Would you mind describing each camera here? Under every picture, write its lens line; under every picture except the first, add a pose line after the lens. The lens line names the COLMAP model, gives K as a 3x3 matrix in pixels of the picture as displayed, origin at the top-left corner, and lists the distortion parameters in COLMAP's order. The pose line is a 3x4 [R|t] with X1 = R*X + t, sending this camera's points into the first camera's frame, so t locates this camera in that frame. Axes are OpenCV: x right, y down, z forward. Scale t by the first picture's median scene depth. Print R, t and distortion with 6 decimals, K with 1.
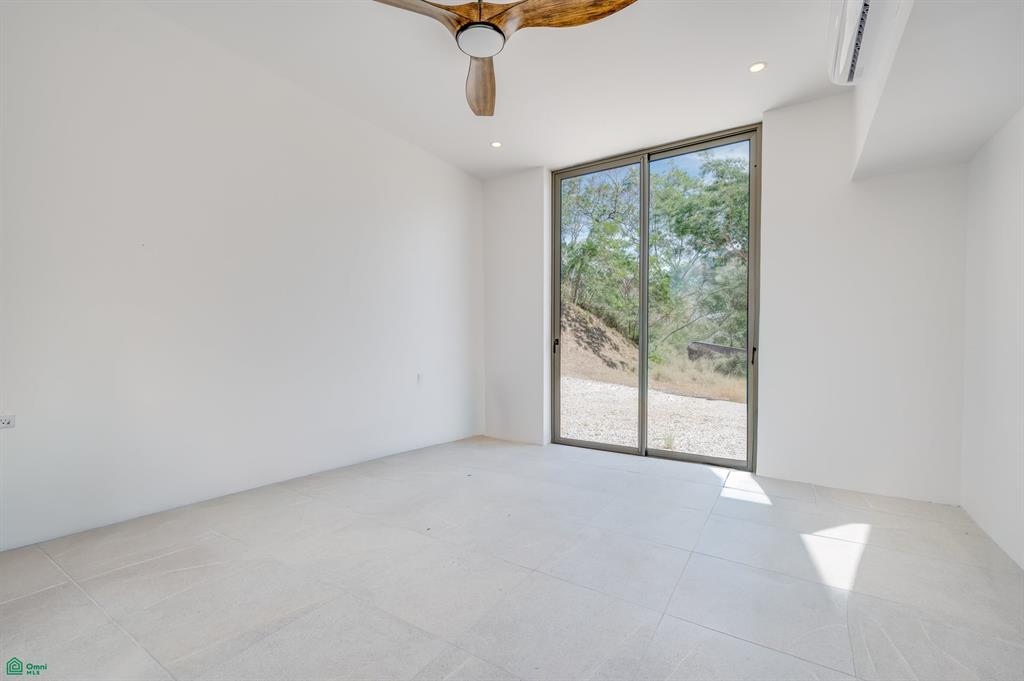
lens RADIAL K [[451.4, 0, 514.6], [0, 451.4, 354.4], [0, 0, 1]] dist [0.019255, 0.000180]
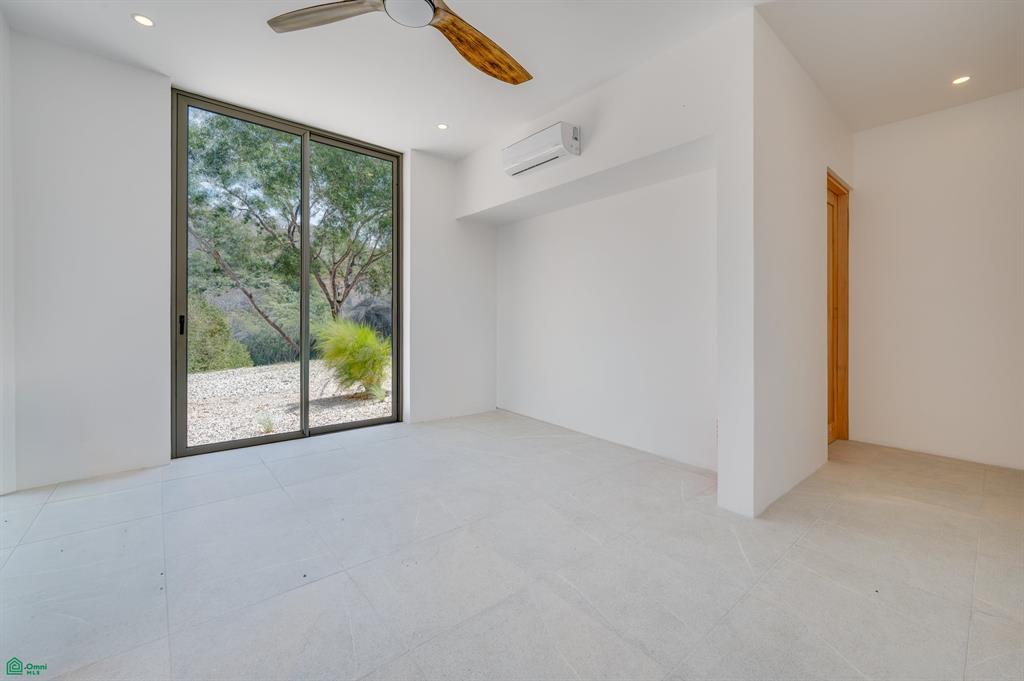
lens RADIAL K [[444.6, 0, 511.6], [0, 444.6, 321.5], [0, 0, 1]] dist [-0.000159, 0.000074]
pose [[0.252147, 0.001238, 0.967688, -0.542079], [0.020601, 0.999766, -0.006647, -0.008656], [-0.967470, 0.021611, 0.252063, 0.331379]]
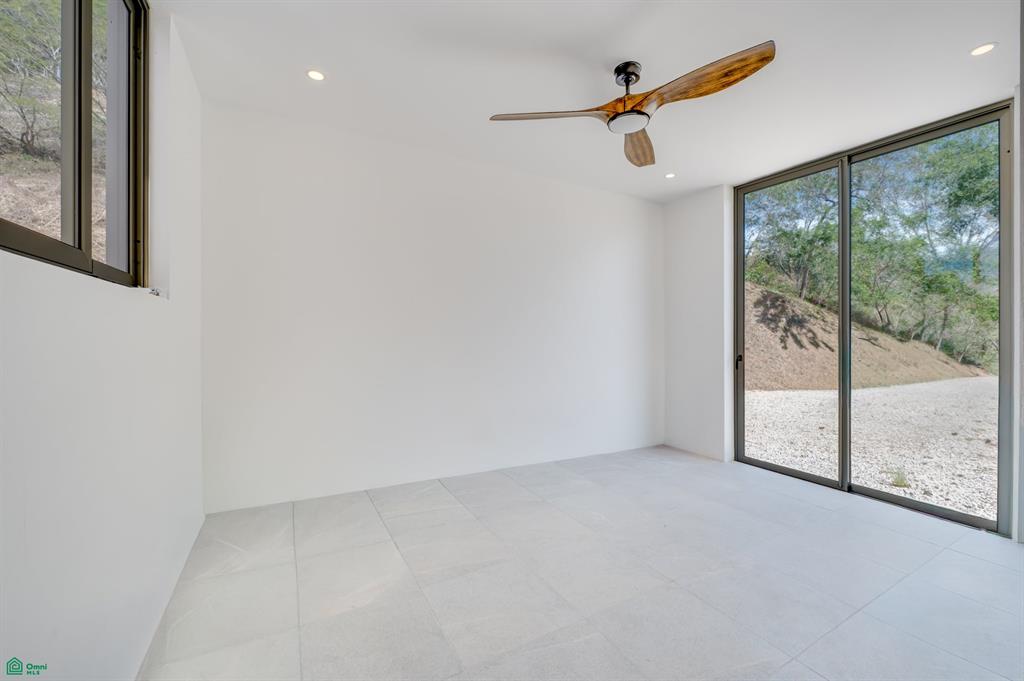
lens RADIAL K [[424.8, 0, 495.7], [0, 424.8, 336.1], [0, 0, 1]] dist [0.000601, 0.000058]
pose [[0.866902, -0.000751, -0.498478, 0.105678], [-0.010769, 0.999737, -0.020235, -0.057187], [0.498362, 0.022910, 0.866666, -0.078100]]
